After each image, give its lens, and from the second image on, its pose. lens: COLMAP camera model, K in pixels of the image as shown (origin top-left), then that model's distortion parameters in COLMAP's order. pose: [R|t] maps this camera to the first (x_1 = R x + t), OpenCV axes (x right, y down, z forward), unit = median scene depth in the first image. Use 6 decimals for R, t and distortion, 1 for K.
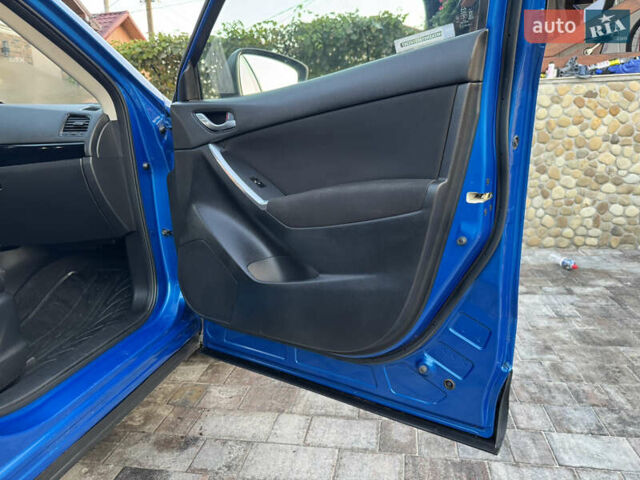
lens RADIAL K [[451.2, 0, 320.0], [0, 451.2, 240.0], [0, 0, 1]] dist [0.071303, -0.123278]
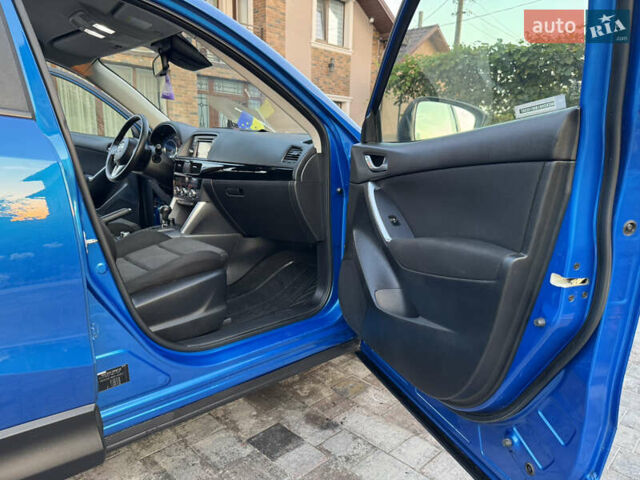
lens RADIAL K [[451.2, 0, 320.0], [0, 451.2, 240.0], [0, 0, 1]] dist [0.071303, -0.123278]
pose [[0.815989, 0.175845, -0.550673, 0.287796], [-0.182223, 0.982288, 0.043653, -0.081896], [0.548595, 0.064725, 0.833579, -0.027619]]
